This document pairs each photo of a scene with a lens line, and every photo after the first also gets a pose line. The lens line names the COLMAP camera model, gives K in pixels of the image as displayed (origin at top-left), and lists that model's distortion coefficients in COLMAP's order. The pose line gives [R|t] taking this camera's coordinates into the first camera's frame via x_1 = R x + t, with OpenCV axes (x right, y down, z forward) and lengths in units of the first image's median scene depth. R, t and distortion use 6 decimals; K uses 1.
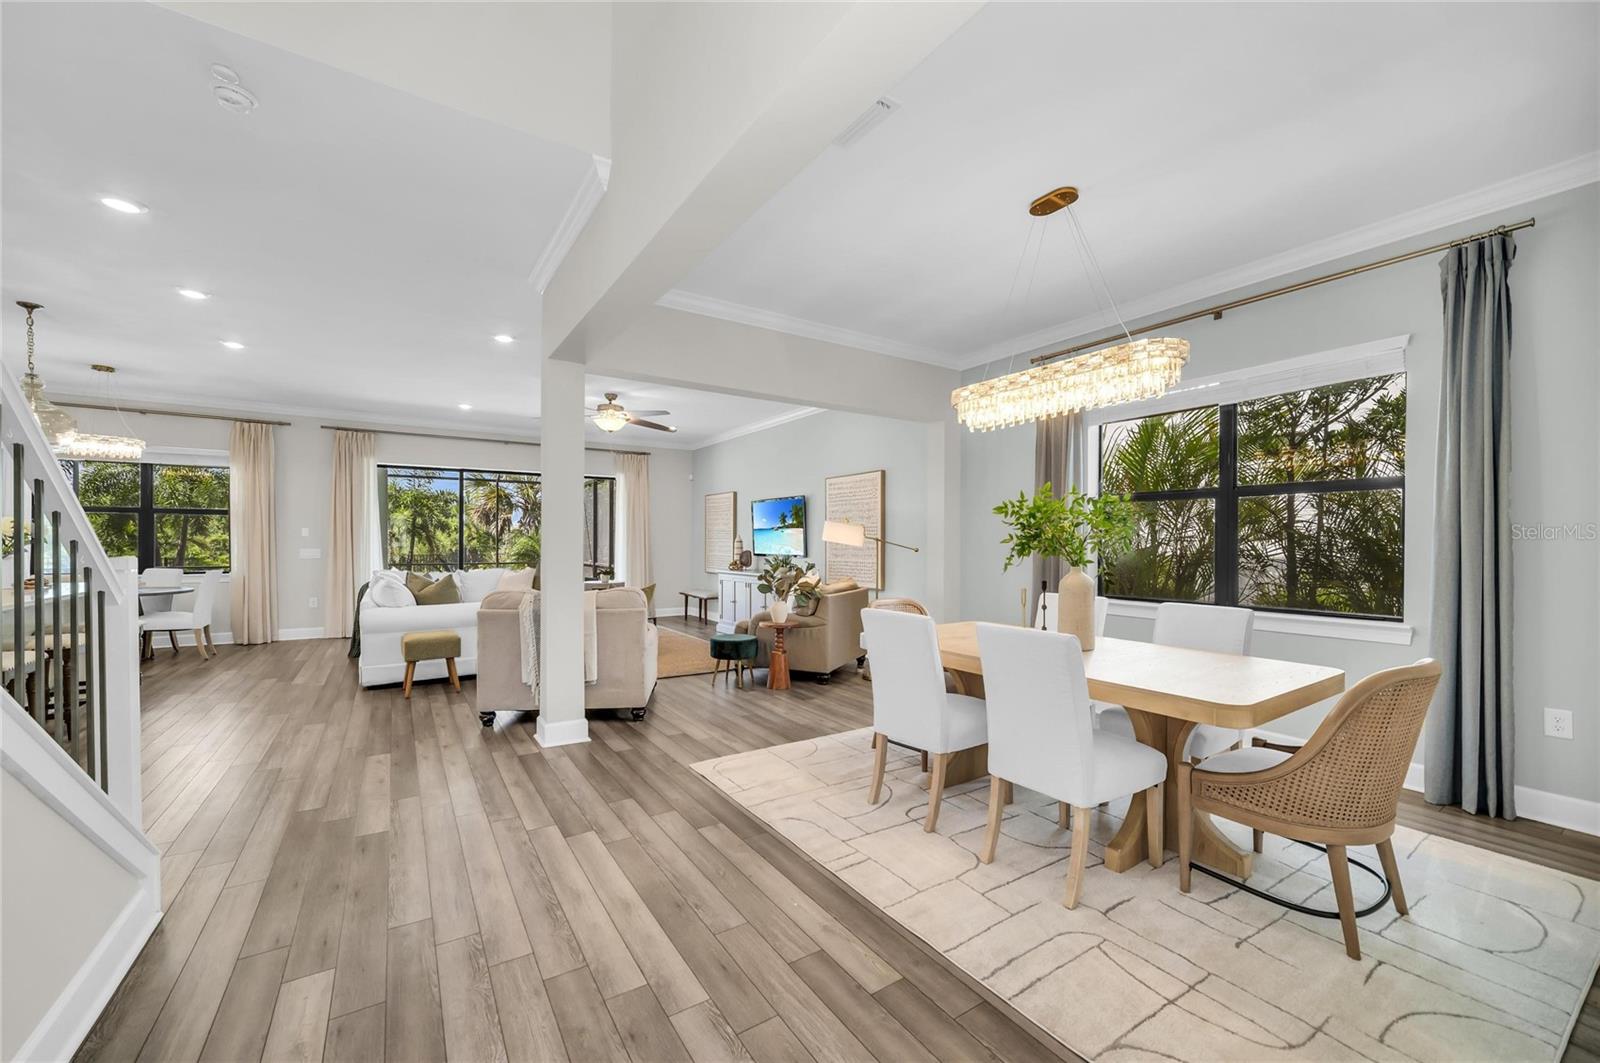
lens RADIAL K [[608.7, 0, 797.6], [0, 608.7, 544.9], [0, 0, 1]] dist [-0.014025, 0.002202]
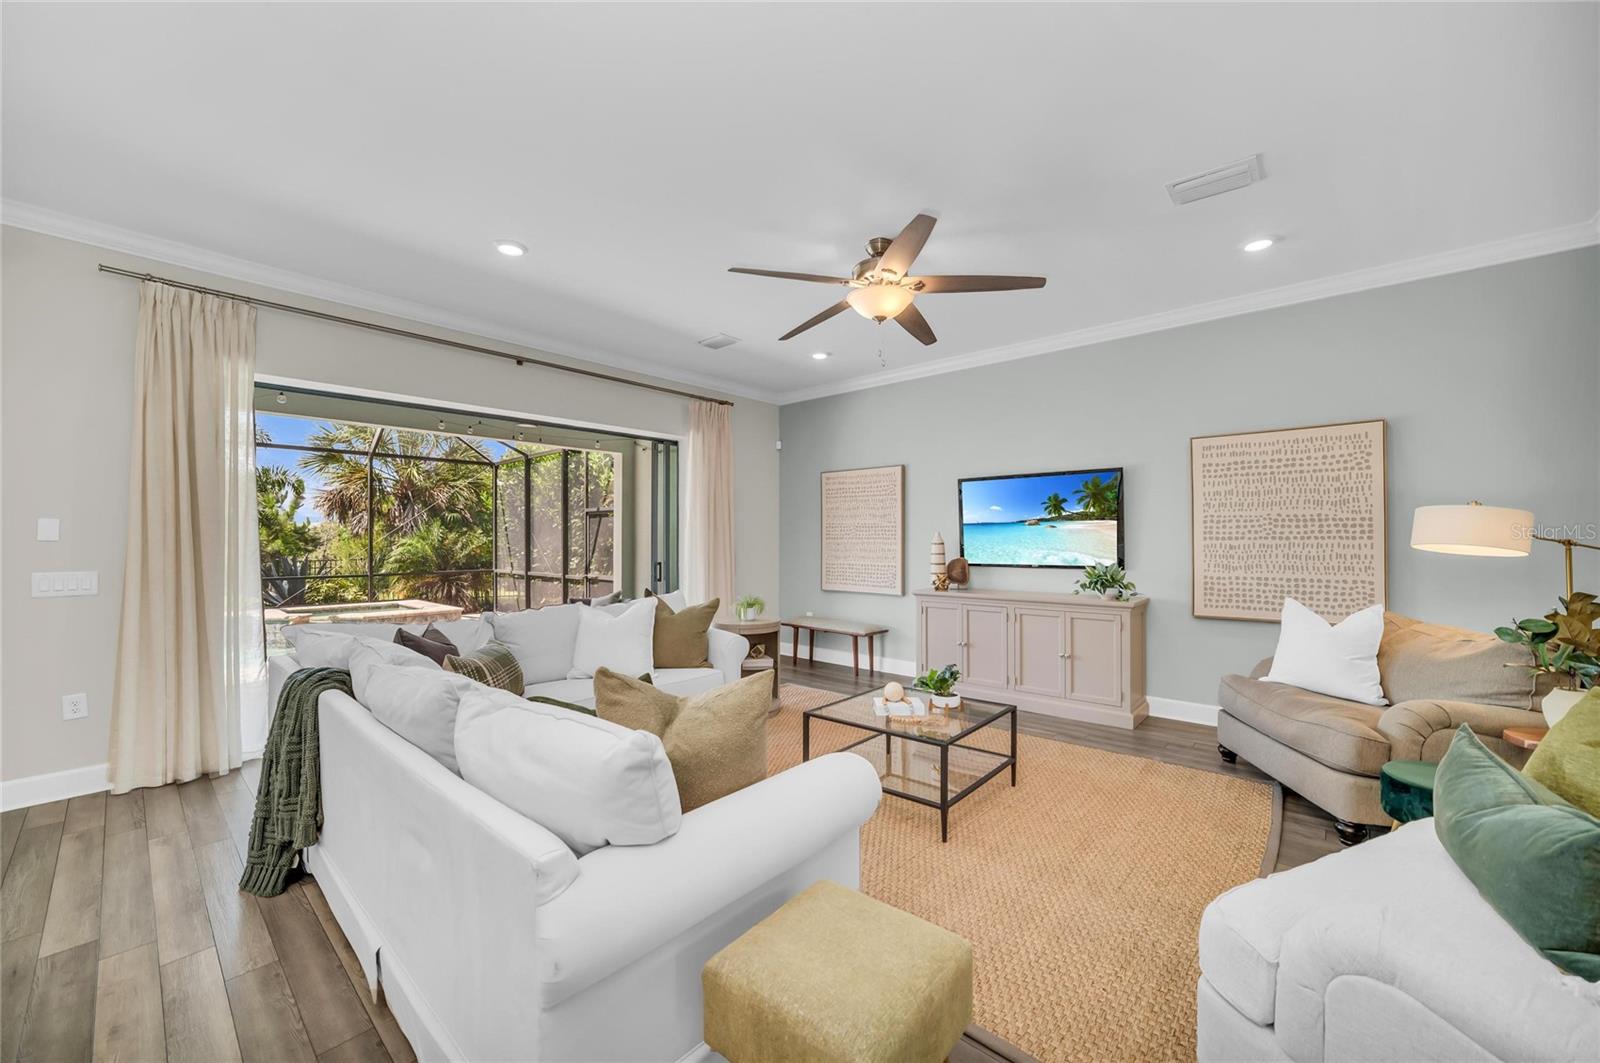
lens RADIAL K [[608.7, 0, 808.6], [0, 608.7, 534.7], [0, 0, 1]] dist [-0.014025, 0.002202]
pose [[0.967314, -0.005045, 0.253530, -0.424784], [0.007823, 0.999920, -0.009952, -0.009278], [-0.253460, 0.011610, 0.967276, 0.484249]]
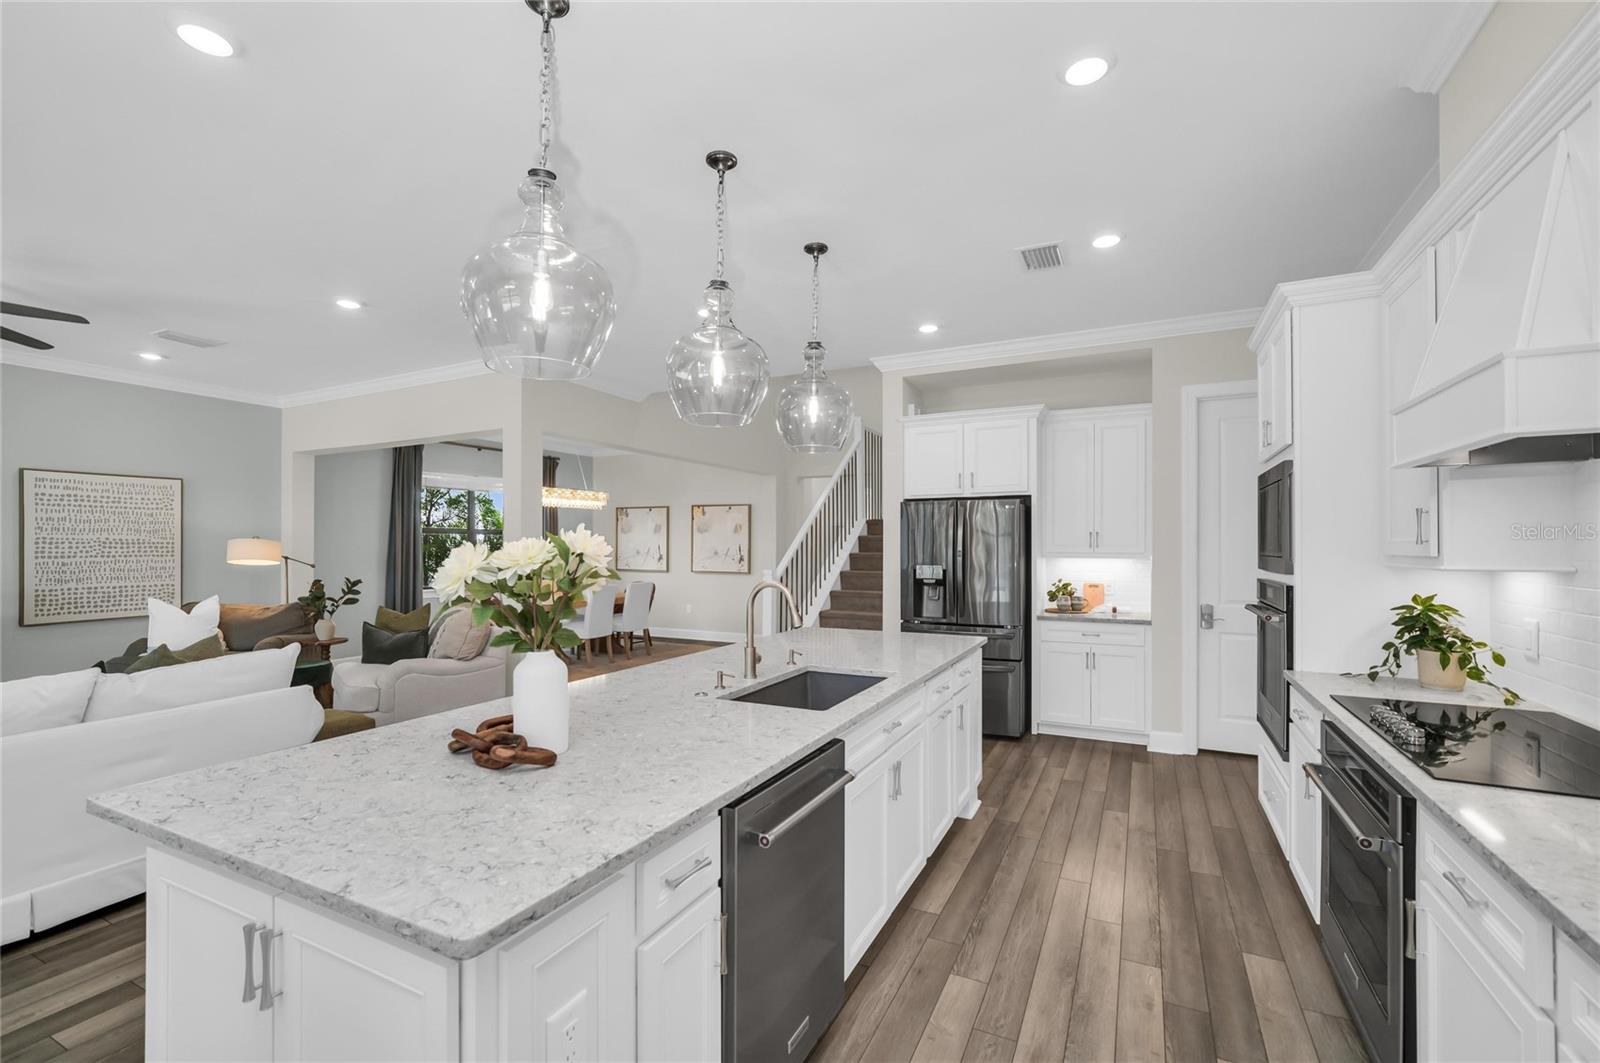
lens RADIAL K [[679.6, 0, 807.7], [0, 679.6, 543.2], [0, 0, 1]] dist [-0.003334, 0.000325]
pose [[-0.503582, -0.000084, 0.863947, -0.929972], [0.004038, 0.999989, 0.002451, -0.021122], [-0.863938, 0.004723, -0.503576, 0.577184]]
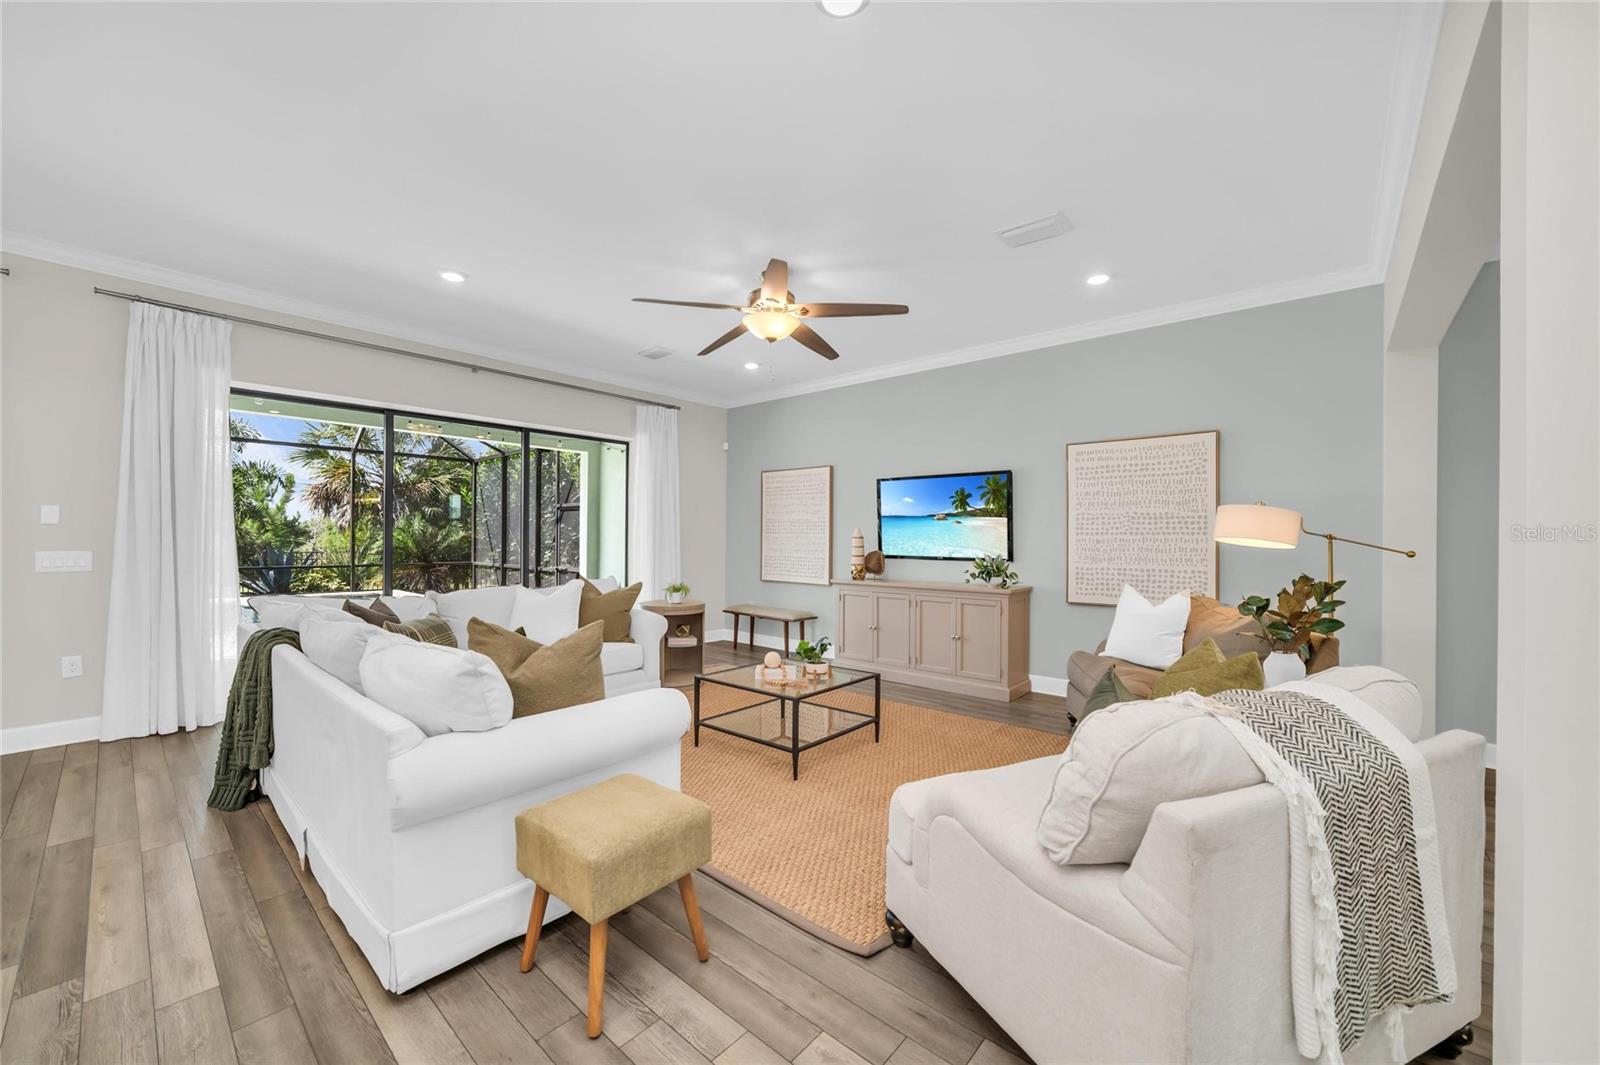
lens RADIAL K [[608.7, 0, 806.9], [0, 608.7, 536.6], [0, 0, 1]] dist [-0.014025, 0.002202]
pose [[0.966080, 0.002490, 0.258229, -0.368283], [-0.001295, 0.999988, -0.004799, -0.002707], [-0.258238, 0.004302, 0.966072, 0.401298]]
